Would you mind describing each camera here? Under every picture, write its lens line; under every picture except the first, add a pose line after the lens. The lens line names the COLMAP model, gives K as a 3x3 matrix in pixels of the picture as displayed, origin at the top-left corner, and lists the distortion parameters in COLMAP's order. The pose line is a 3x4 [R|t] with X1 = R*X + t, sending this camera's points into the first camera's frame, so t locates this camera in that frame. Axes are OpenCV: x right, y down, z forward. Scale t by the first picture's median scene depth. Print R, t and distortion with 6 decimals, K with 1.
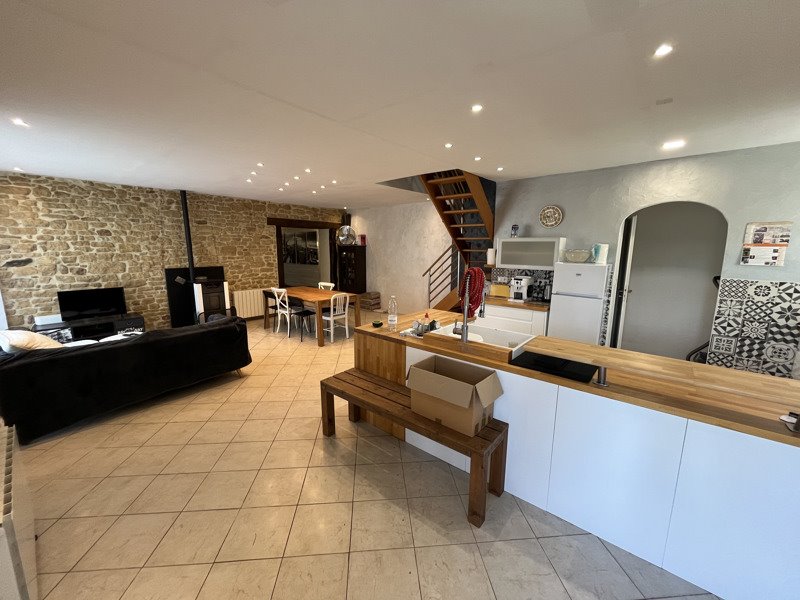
lens RADIAL K [[320.3, 0, 399.5], [0, 320.3, 299.3], [0, 0, 1]] dist [0.004119, 0.000293]
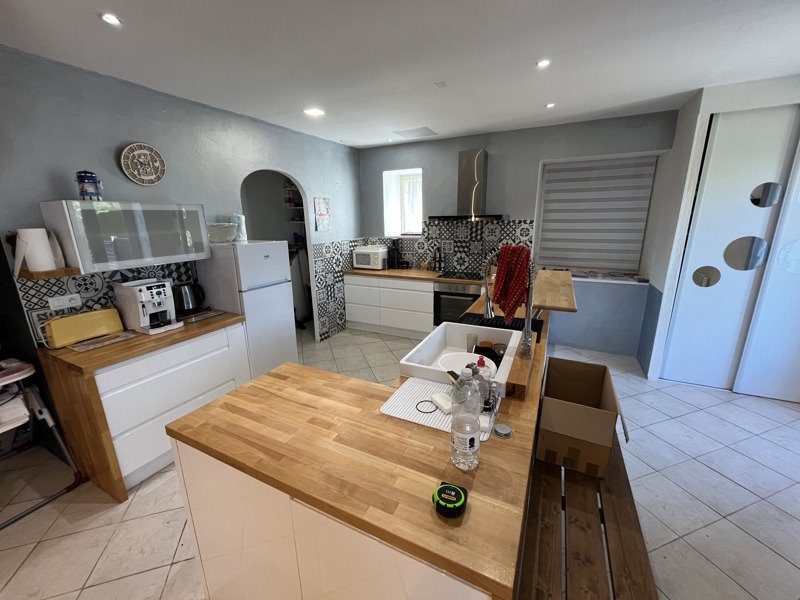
lens RADIAL K [[320.3, 0, 398.6], [0, 320.3, 299.3], [0, 0, 1]] dist [0.004119, 0.000293]
pose [[-0.232446, -0.243572, 0.941616, -0.261834], [0.182715, 0.939962, 0.288249, -0.160668], [-0.955293, 0.239050, -0.173986, 0.976918]]
